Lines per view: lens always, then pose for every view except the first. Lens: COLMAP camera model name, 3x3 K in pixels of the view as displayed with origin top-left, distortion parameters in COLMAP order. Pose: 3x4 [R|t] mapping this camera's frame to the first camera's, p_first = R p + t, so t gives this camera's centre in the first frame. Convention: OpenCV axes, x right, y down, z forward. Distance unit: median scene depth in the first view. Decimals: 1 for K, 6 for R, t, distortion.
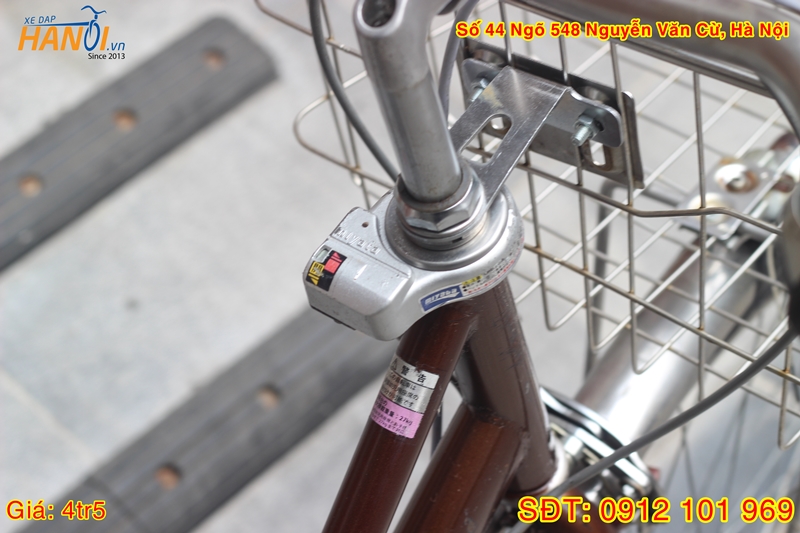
lens RADIAL K [[1924.1, 0, 399.2], [0, 1924.1, 264.1], [0, 0, 1]] dist [-0.096586, 0.000000]
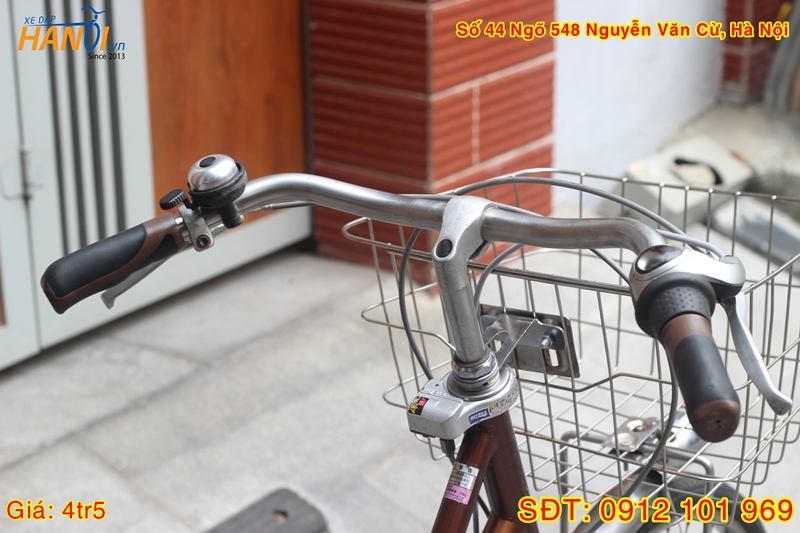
lens RADIAL K [[1924.1, 0, 400.5], [0, 1924.1, 267.7], [0, 0, 1]] dist [-0.096586, 0.000000]
pose [[0.998645, -0.042842, 0.029555, -0.104842], [0.050732, 0.928101, -0.368856, 0.573468], [-0.011627, 0.369855, 0.929017, -0.831265]]
